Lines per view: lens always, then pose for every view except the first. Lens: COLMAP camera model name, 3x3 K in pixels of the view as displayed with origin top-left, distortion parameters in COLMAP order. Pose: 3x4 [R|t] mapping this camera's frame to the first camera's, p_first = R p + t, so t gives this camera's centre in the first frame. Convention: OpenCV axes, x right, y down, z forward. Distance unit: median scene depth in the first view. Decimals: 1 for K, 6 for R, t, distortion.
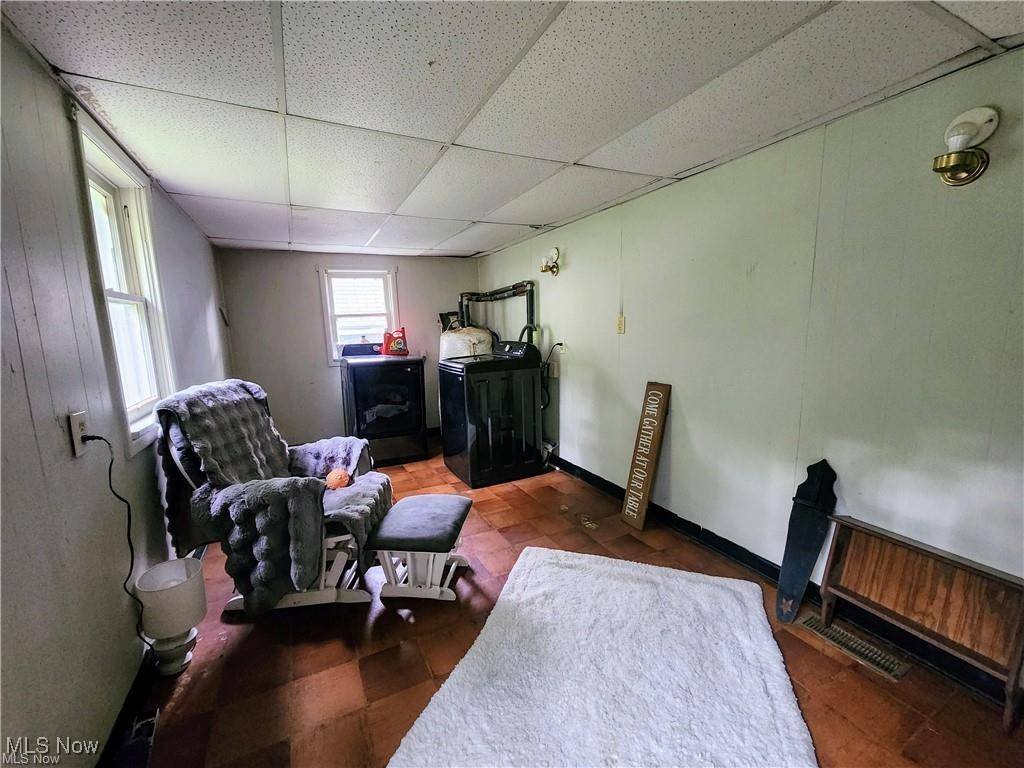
lens RADIAL K [[416.6, 0, 511.1], [0, 416.6, 387.0], [0, 0, 1]] dist [-0.000768, 0.000050]
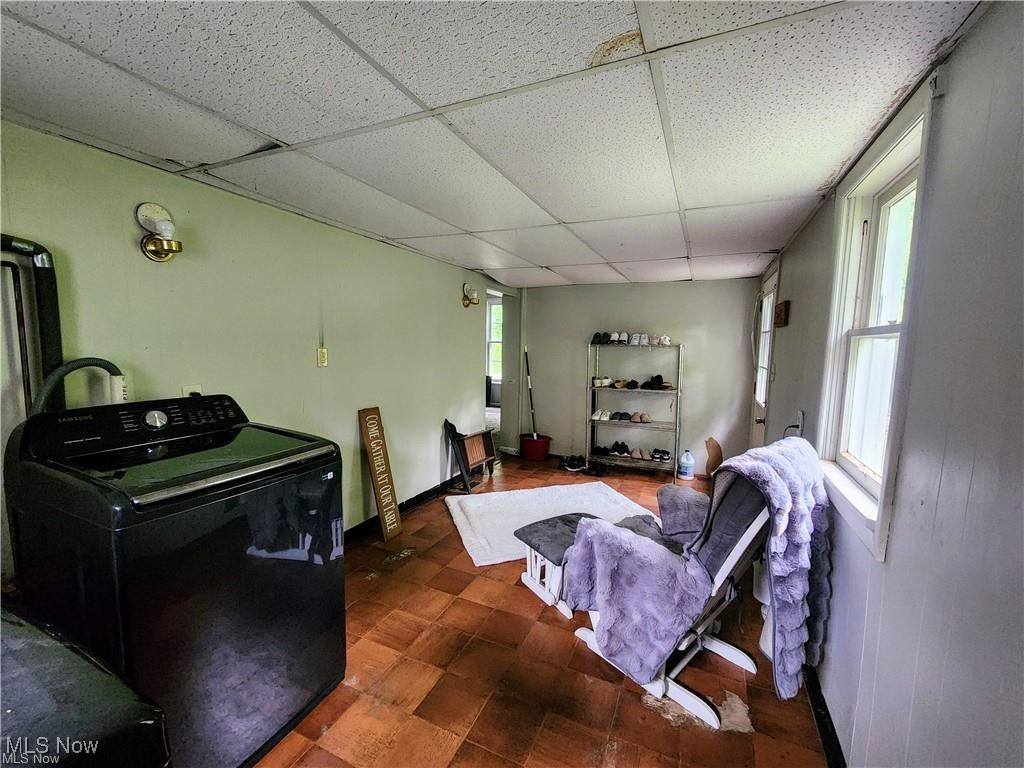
lens RADIAL K [[416.6, 0, 511.7], [0, 416.6, 383.8], [0, 0, 1]] dist [-0.000768, 0.000050]
pose [[-0.612210, -0.064769, 0.788038, -0.749523], [0.114626, 0.978841, 0.169502, -0.217179], [-0.782343, 0.194100, -0.591832, 1.340688]]
